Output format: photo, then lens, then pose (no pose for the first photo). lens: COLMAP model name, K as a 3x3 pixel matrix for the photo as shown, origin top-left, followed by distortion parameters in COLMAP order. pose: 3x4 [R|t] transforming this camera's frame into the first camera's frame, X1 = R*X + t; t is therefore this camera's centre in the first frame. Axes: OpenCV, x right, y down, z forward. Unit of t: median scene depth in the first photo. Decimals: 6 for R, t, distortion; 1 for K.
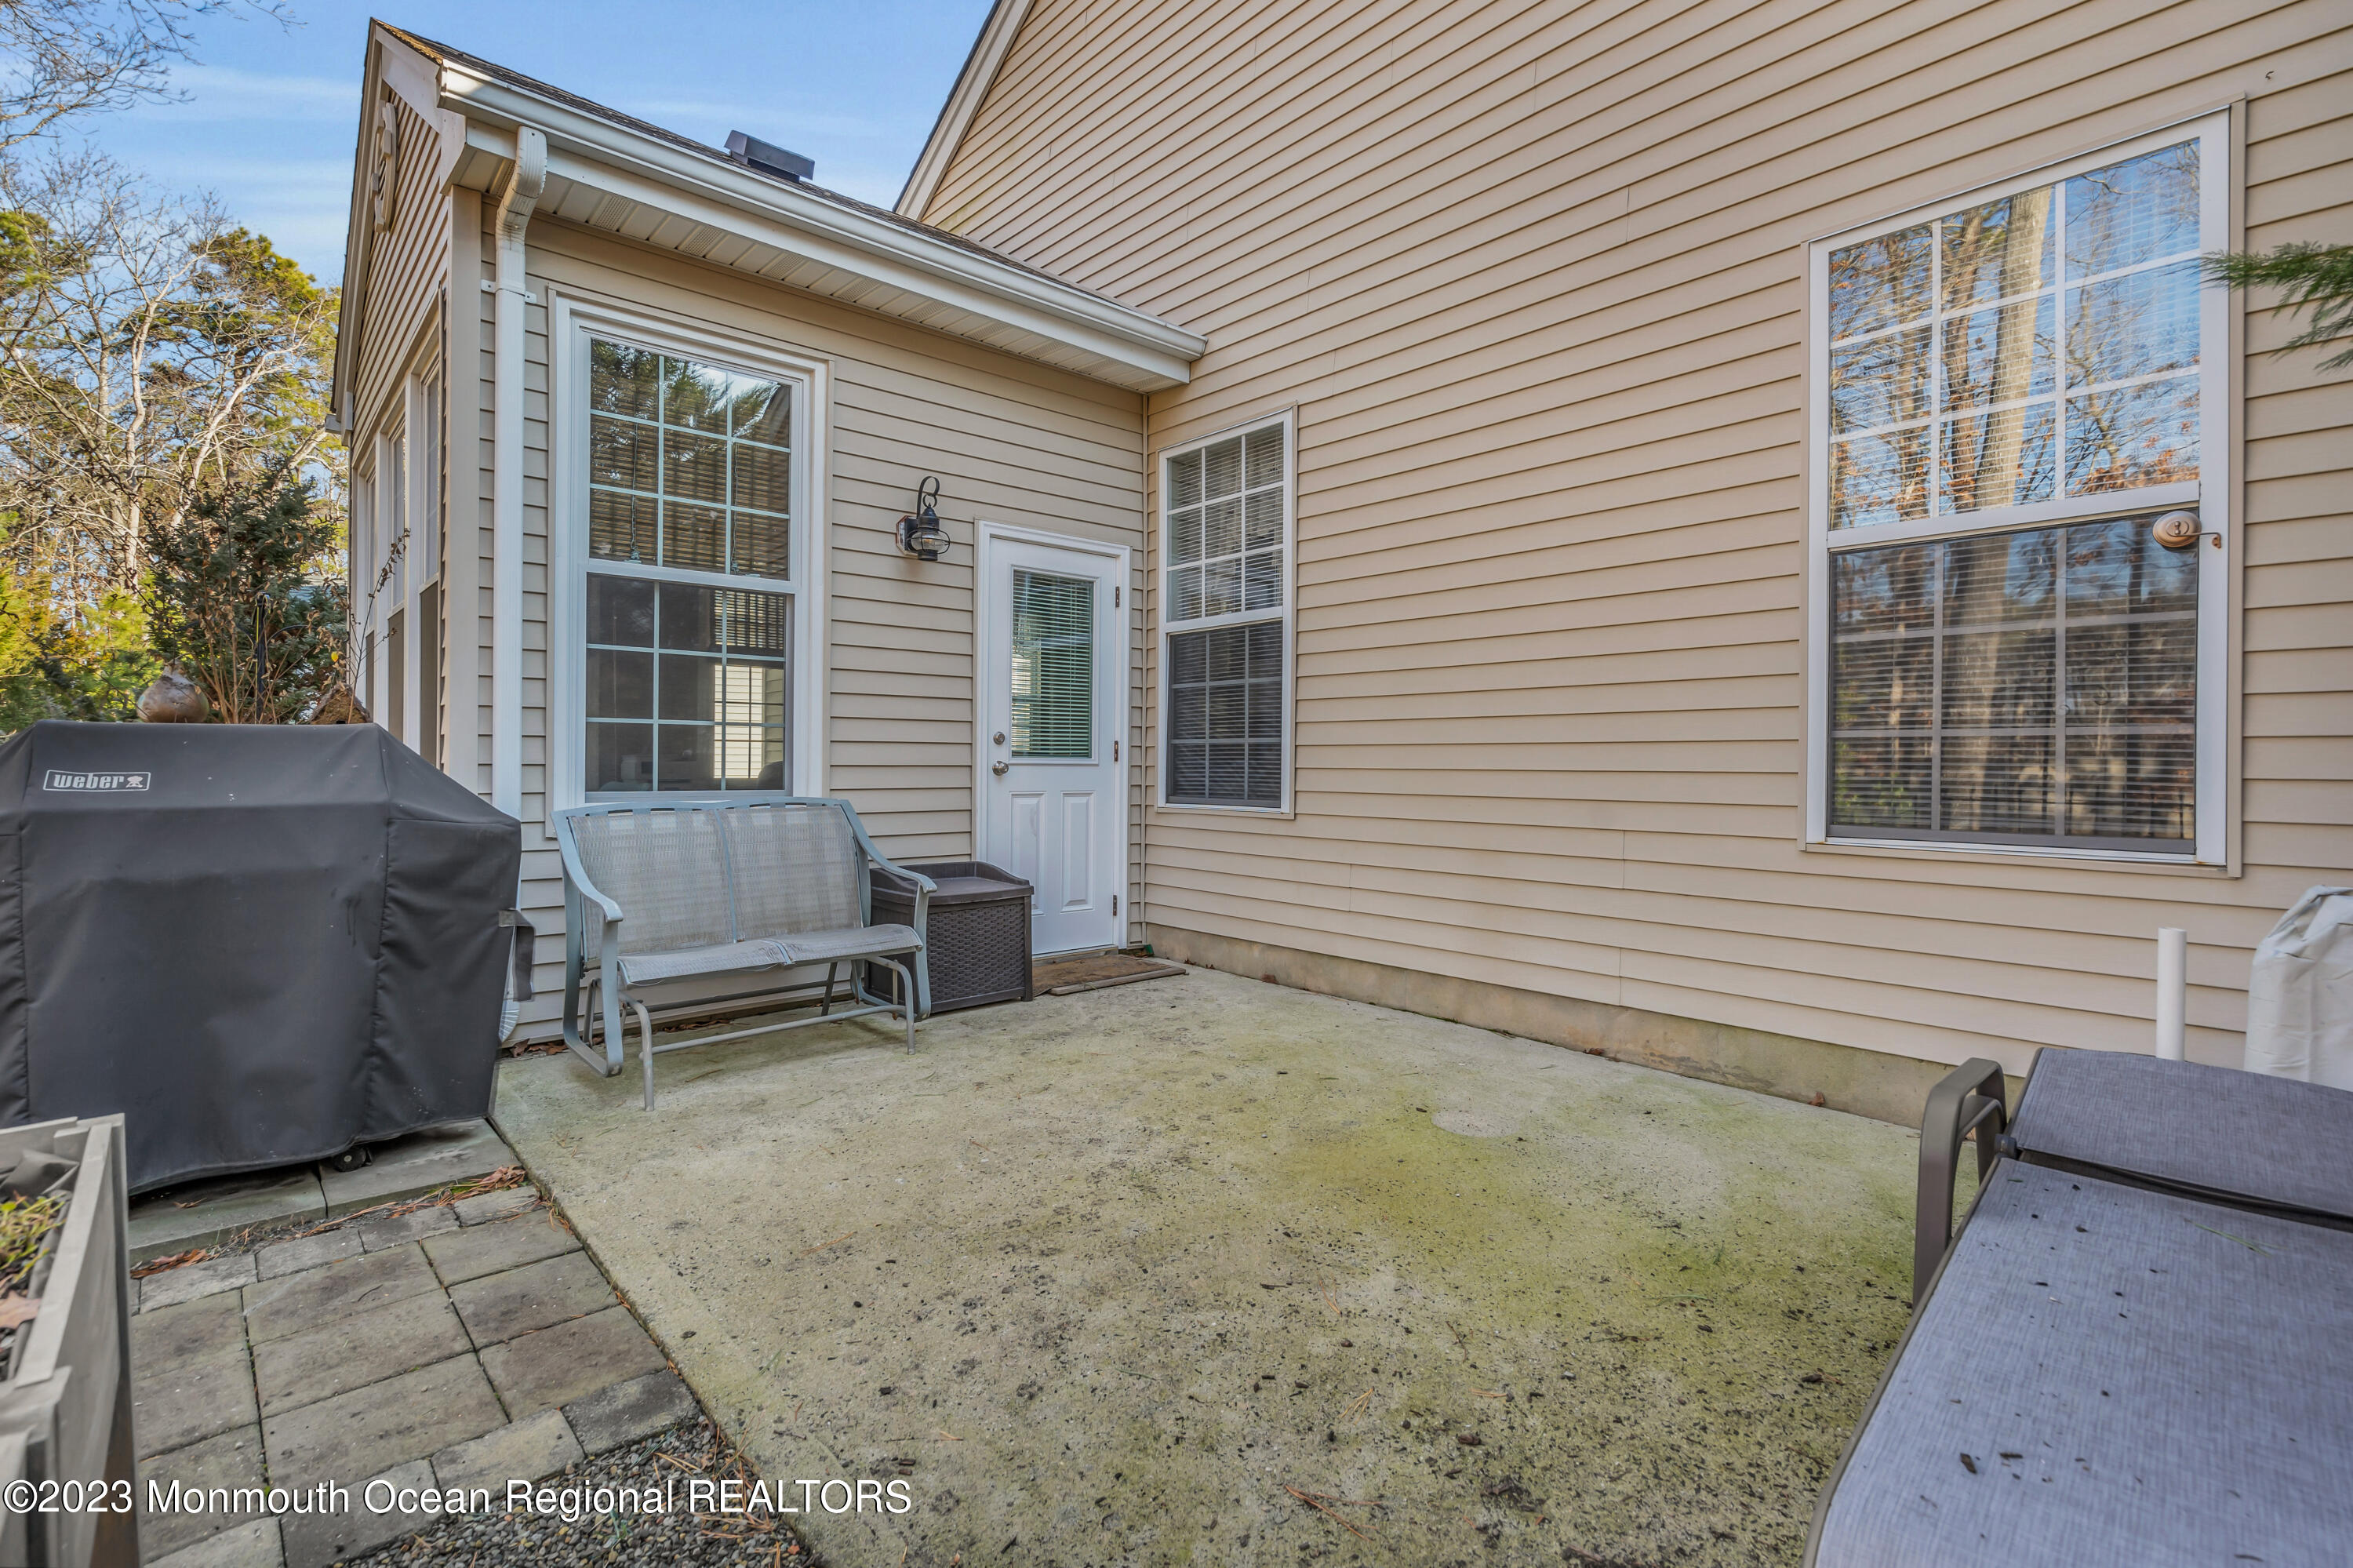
lens RADIAL K [[1070.8, 0, 1179.2], [0, 1070.8, 769.4], [0, 0, 1]] dist [-0.003638, -0.000420]
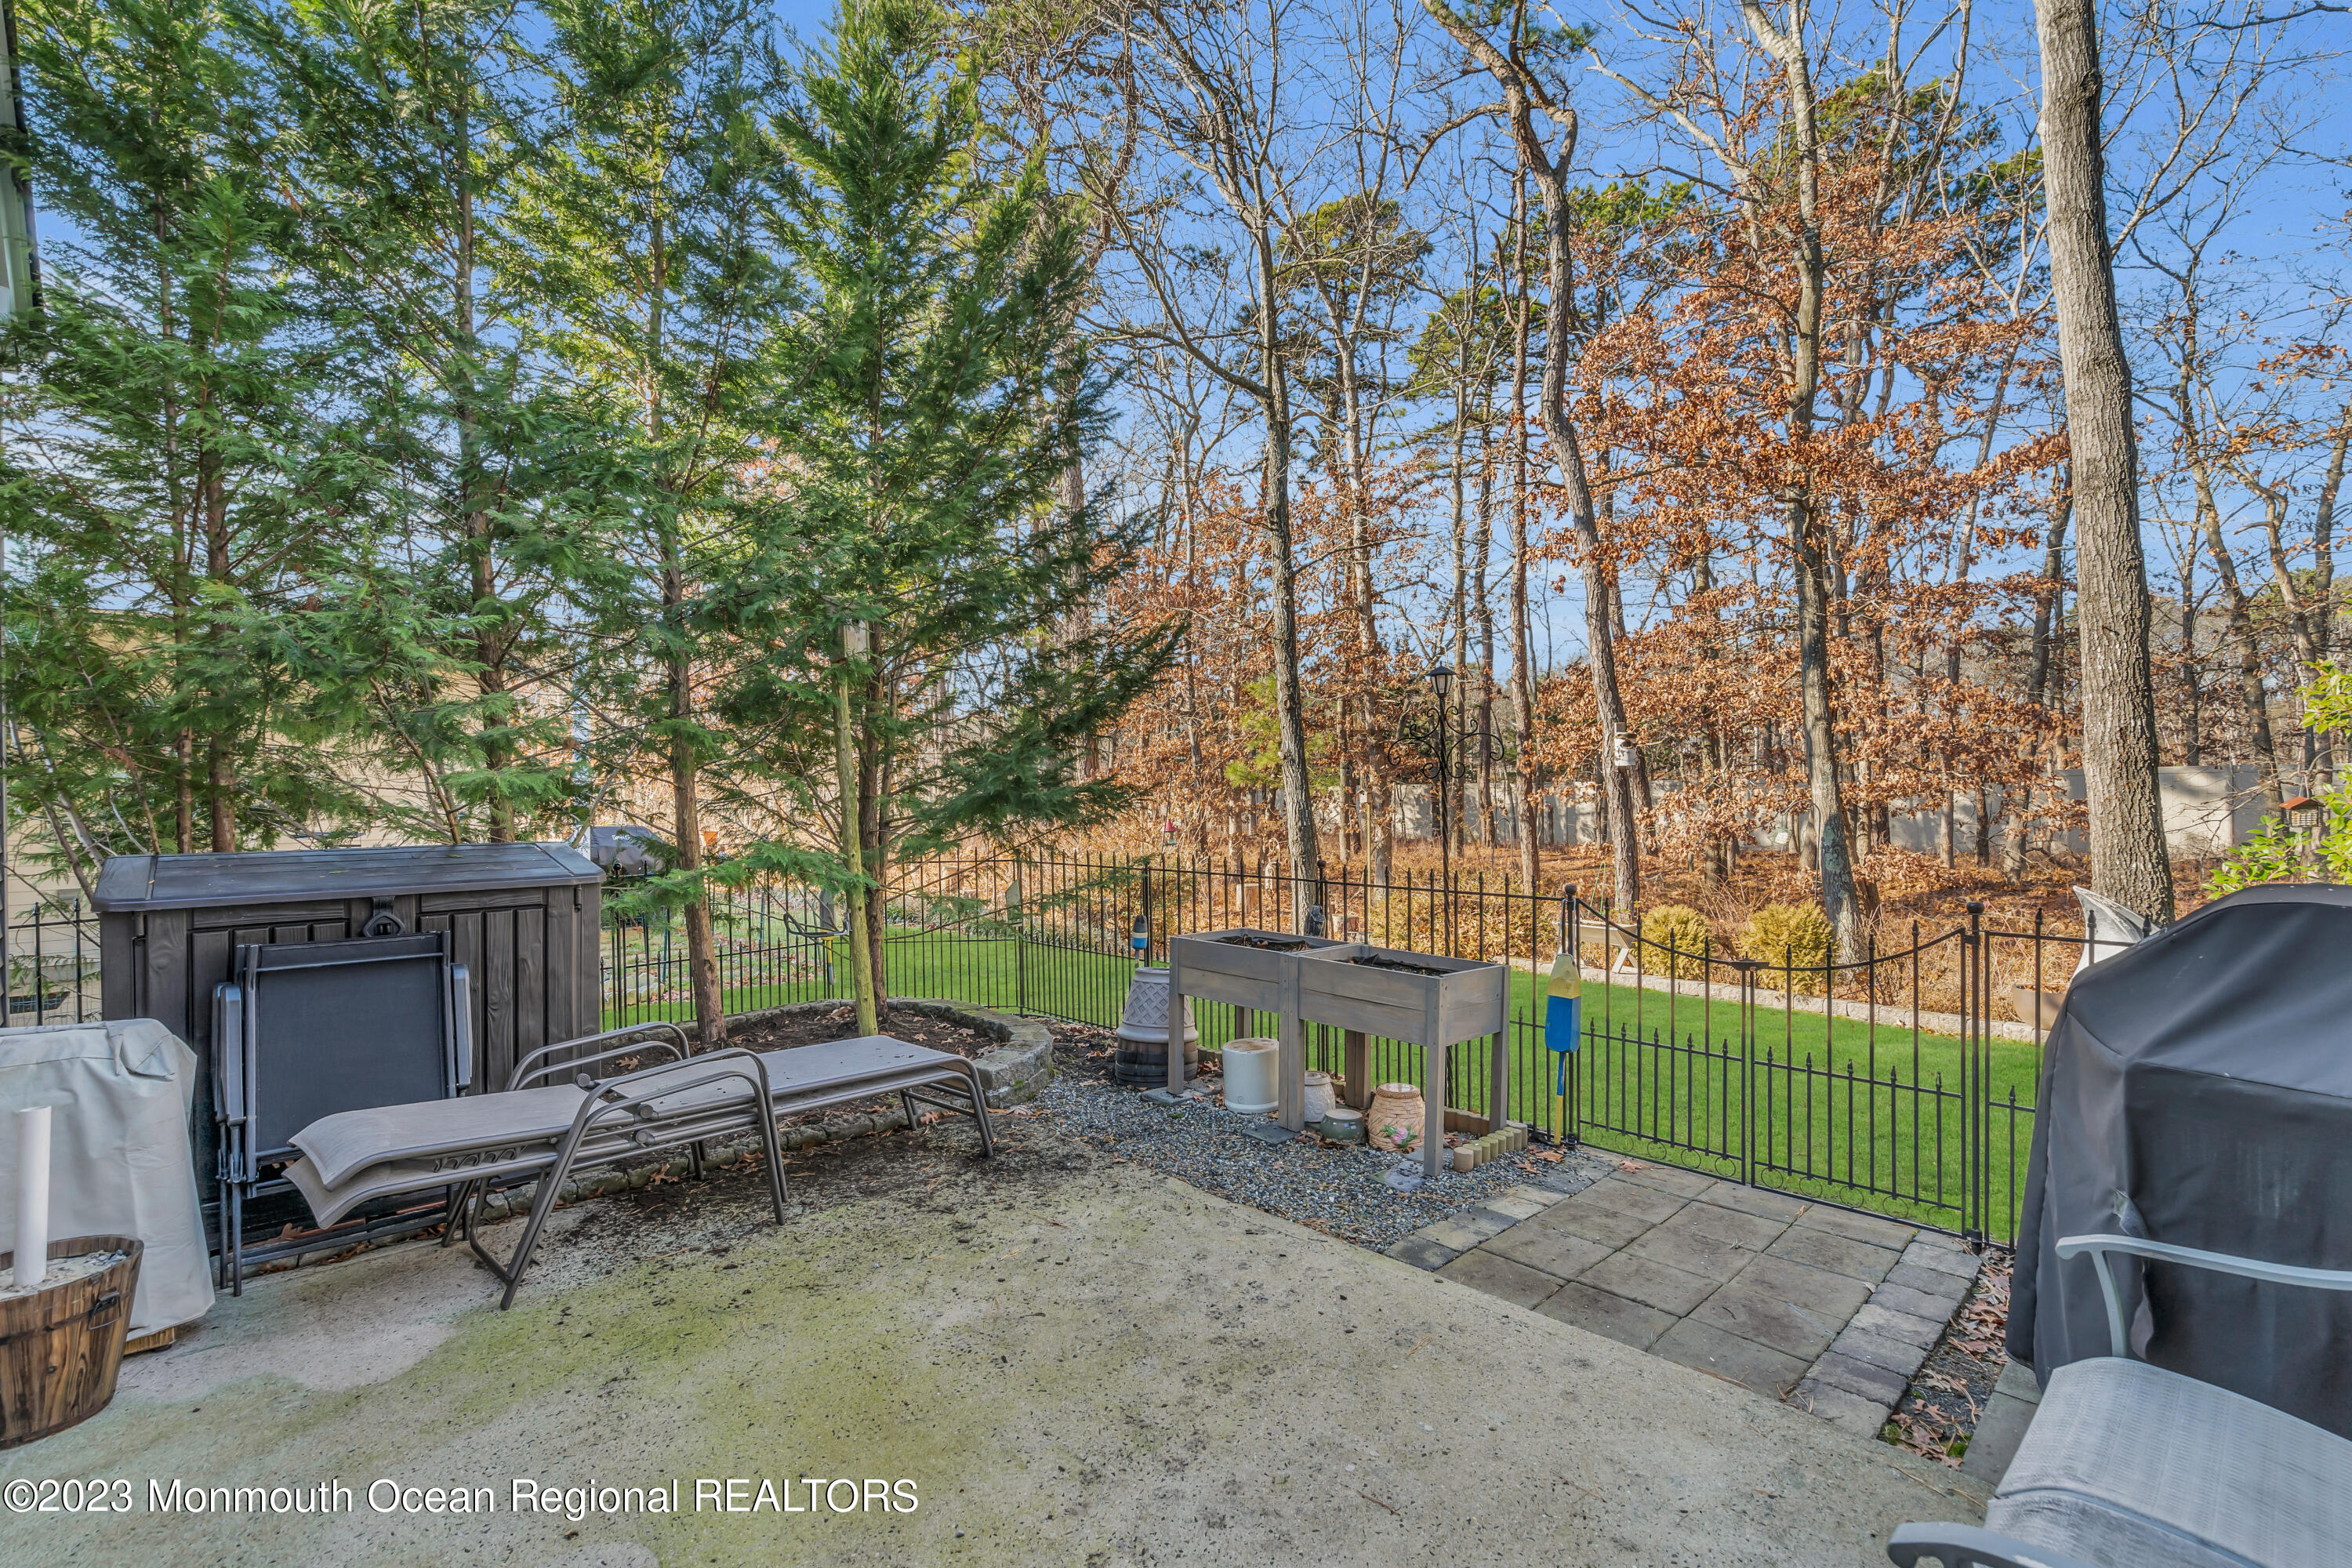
lens RADIAL K [[1070.3, 0, 1173.8], [0, 1070.3, 782.2], [0, 0, 1]] dist [-0.003638, -0.000420]
pose [[-0.999802, -0.000670, -0.019905, -0.048905], [-0.000917, 0.999923, 0.012416, -0.161447], [0.019895, 0.012431, -0.999725, 2.120170]]
